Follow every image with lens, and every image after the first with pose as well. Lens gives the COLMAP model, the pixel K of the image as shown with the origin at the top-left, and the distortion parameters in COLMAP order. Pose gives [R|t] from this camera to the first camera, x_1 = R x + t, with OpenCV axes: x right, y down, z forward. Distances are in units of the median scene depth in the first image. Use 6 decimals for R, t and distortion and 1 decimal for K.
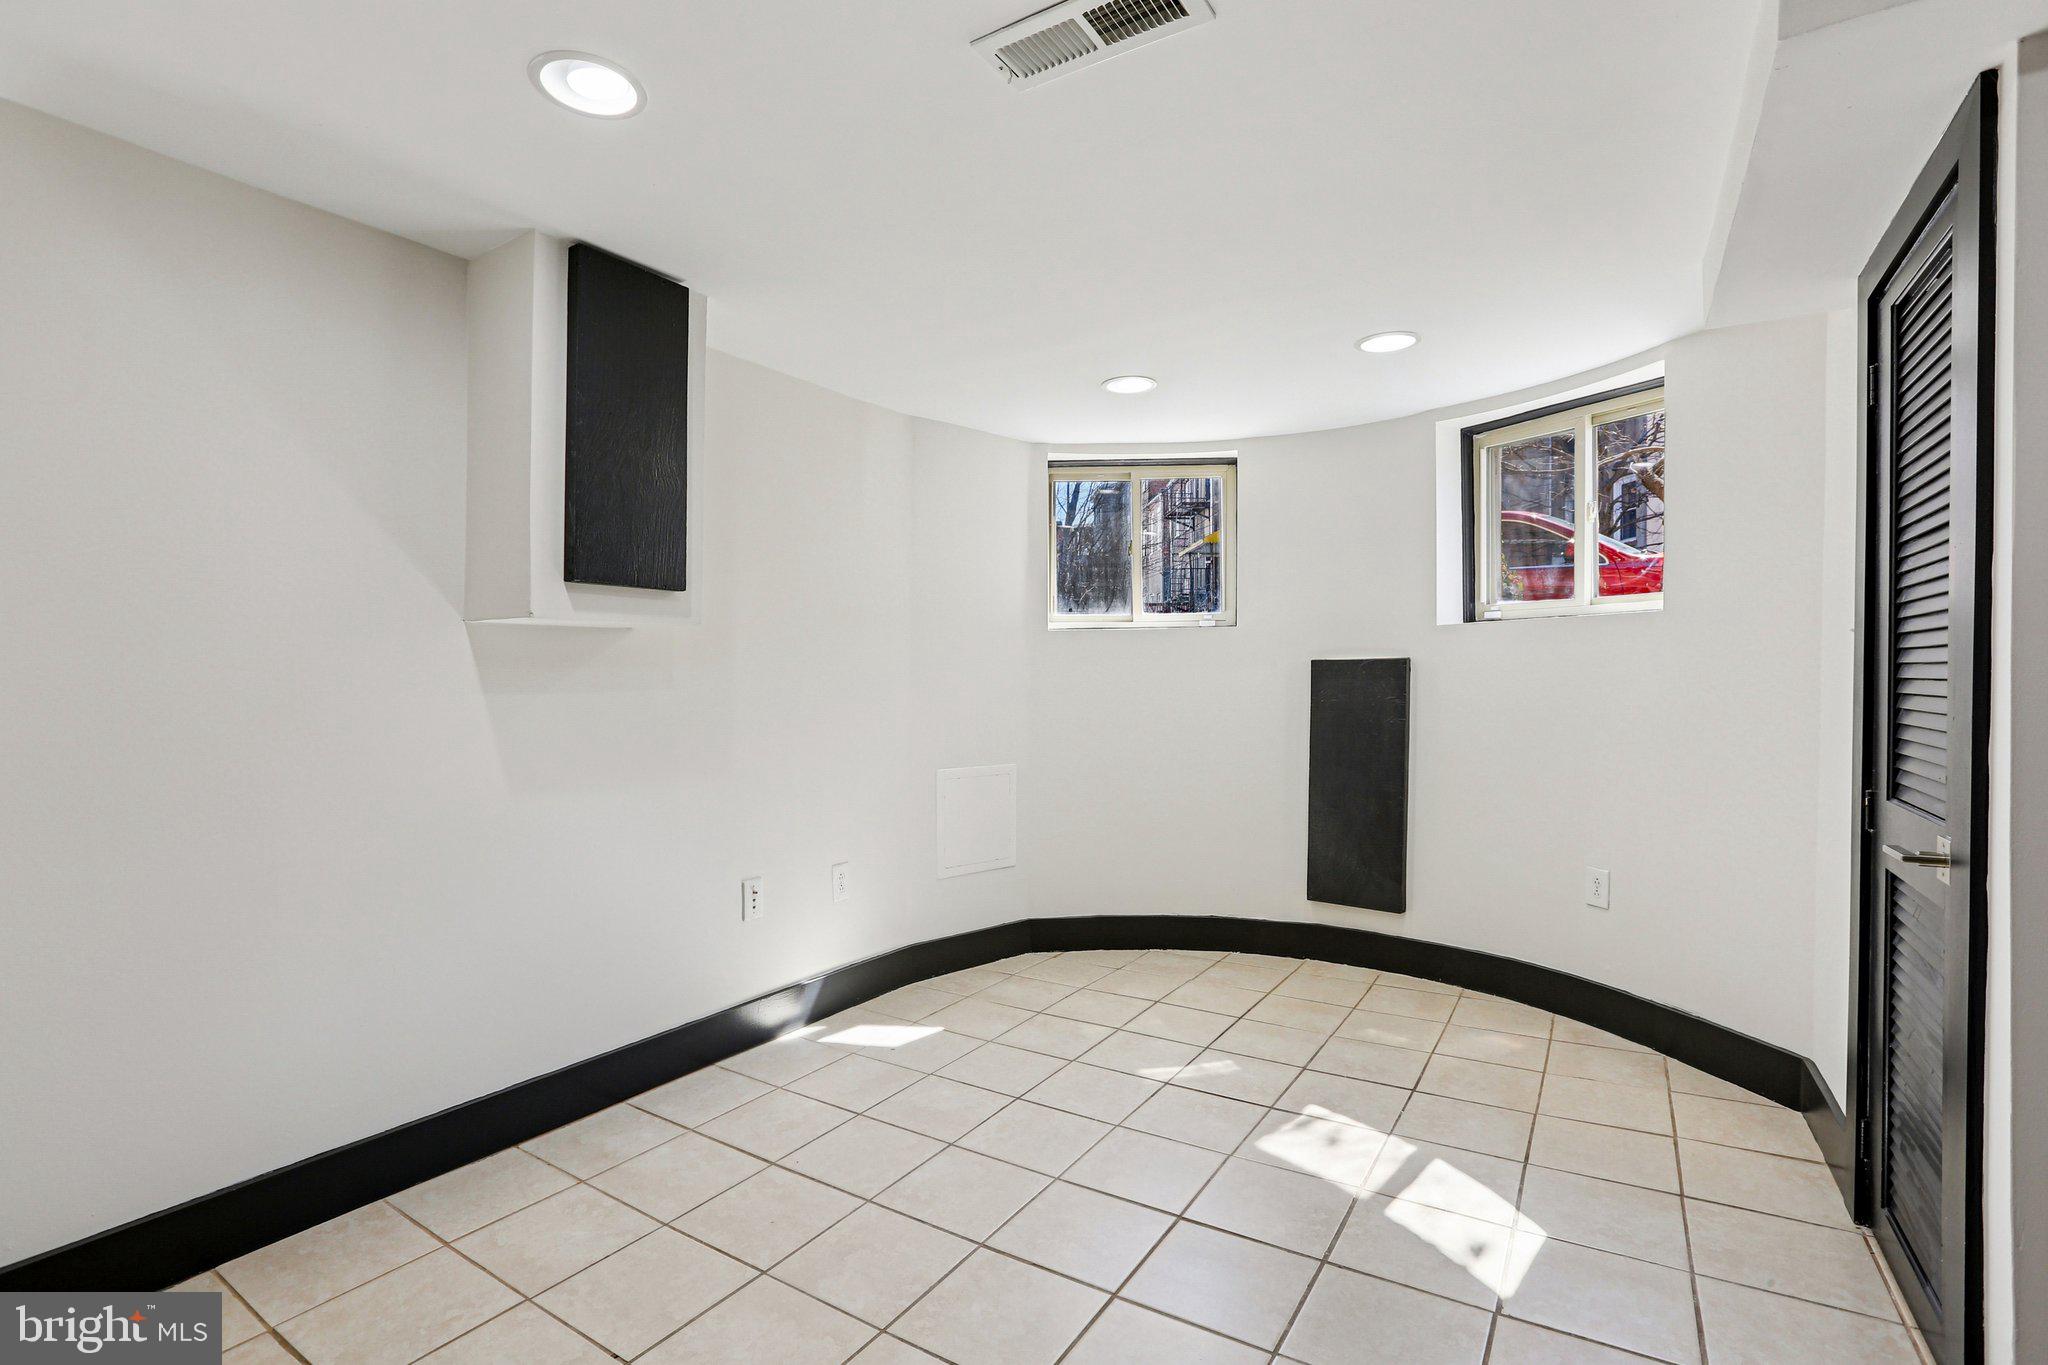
lens RADIAL K [[947.9, 0, 1017.6], [0, 947.9, 684.9], [0, 0, 1]] dist [-0.049758, 0.018492]
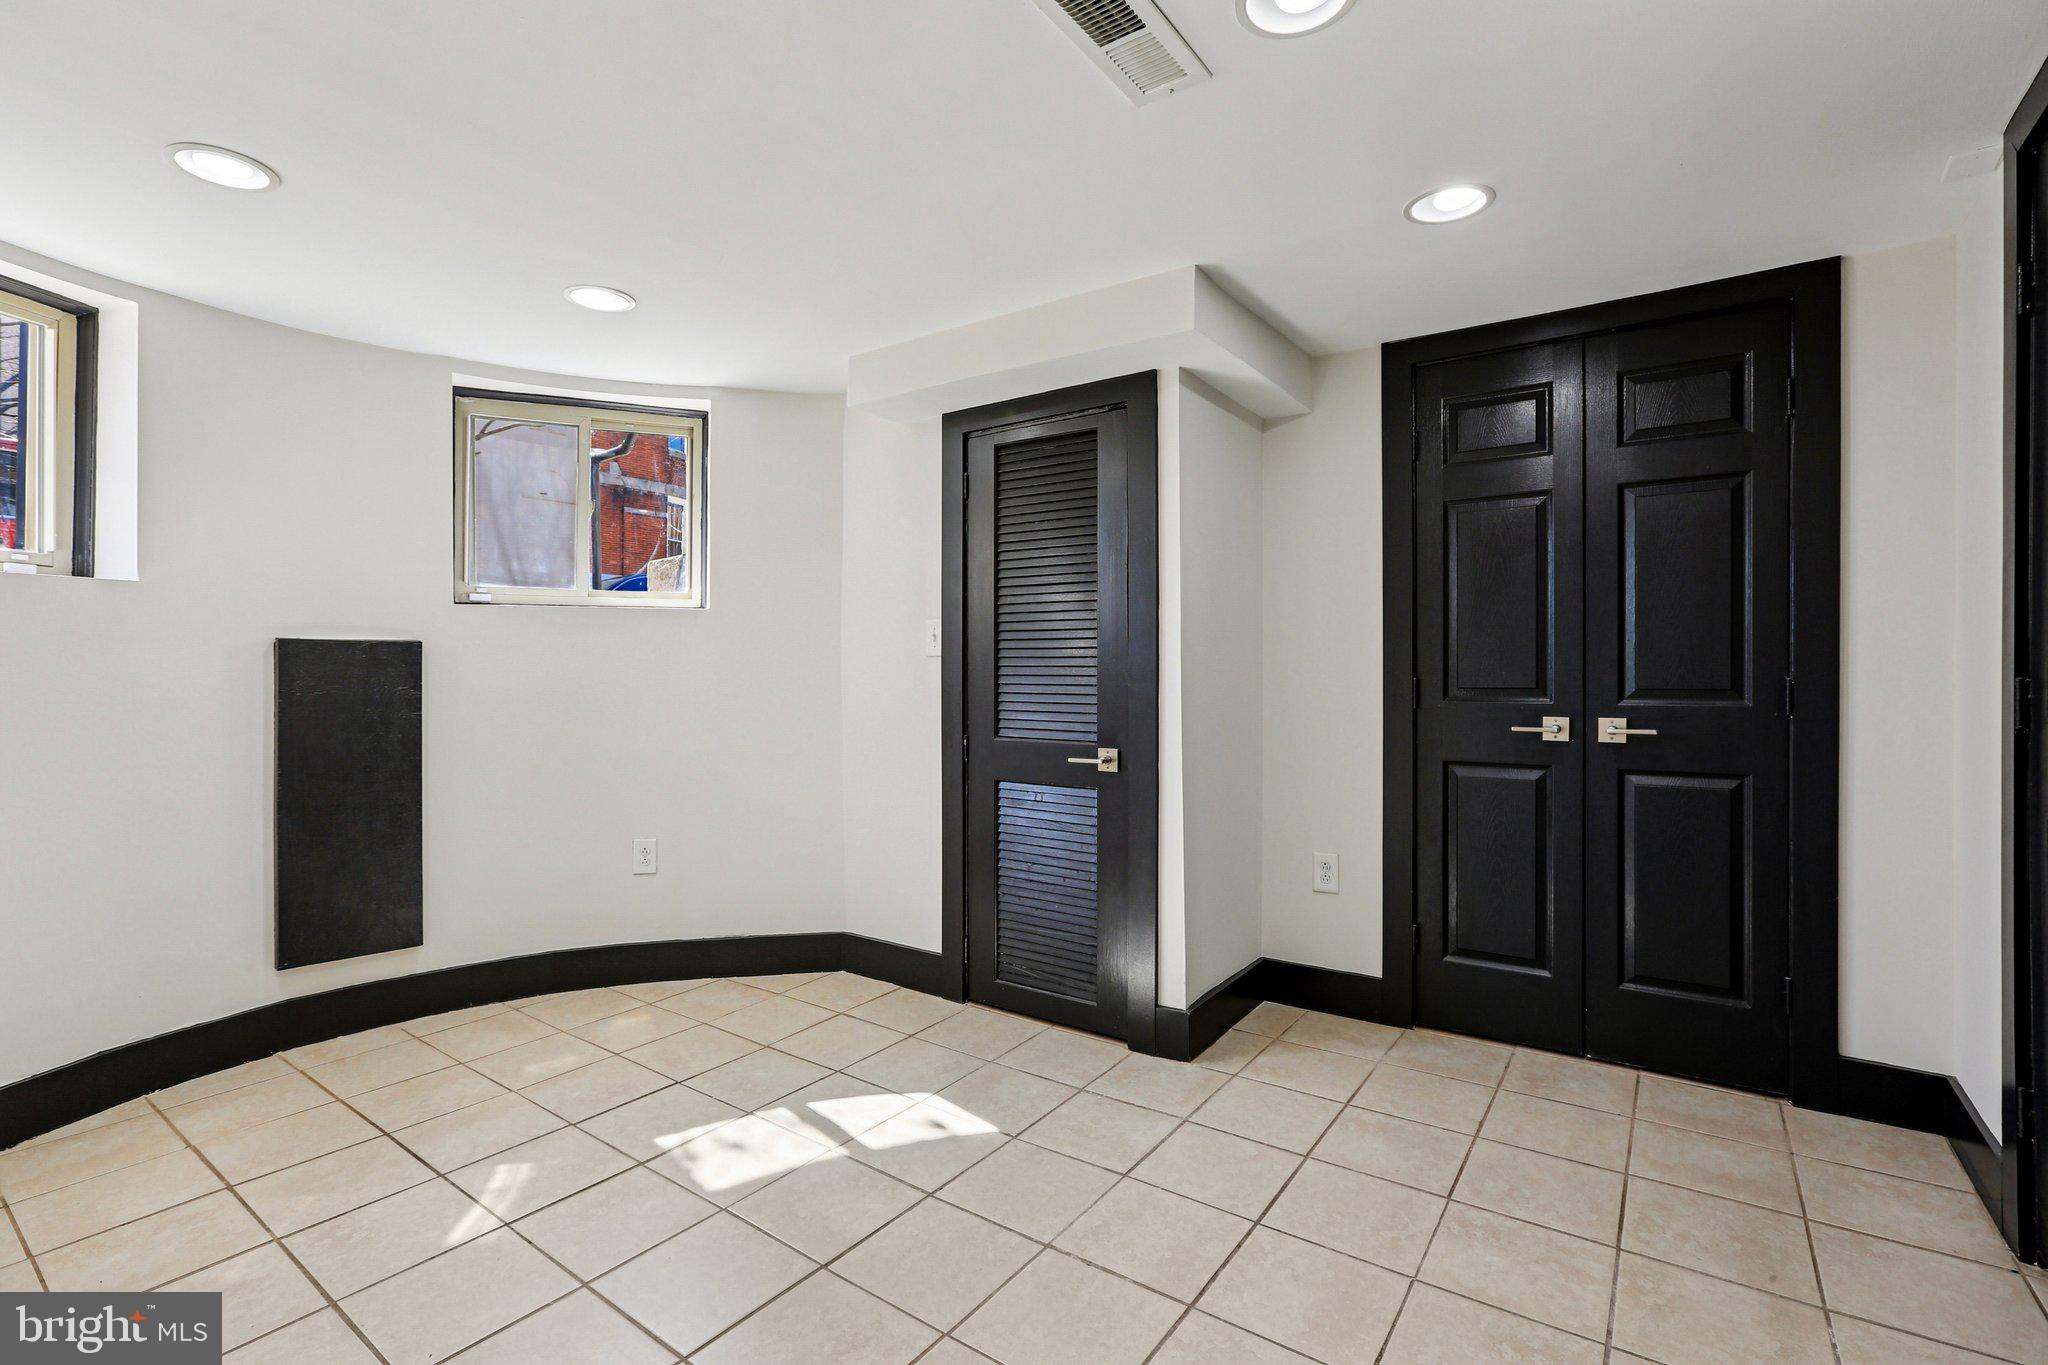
lens RADIAL K [[947.9, 0, 1017.6], [0, 947.9, 684.9], [0, 0, 1]] dist [-0.049758, 0.018492]
pose [[0.059954, -0.015696, 0.998078, -0.488819], [0.001322, 0.999877, 0.015644, -0.001975], [-0.998200, 0.000382, 0.059967, 0.529553]]
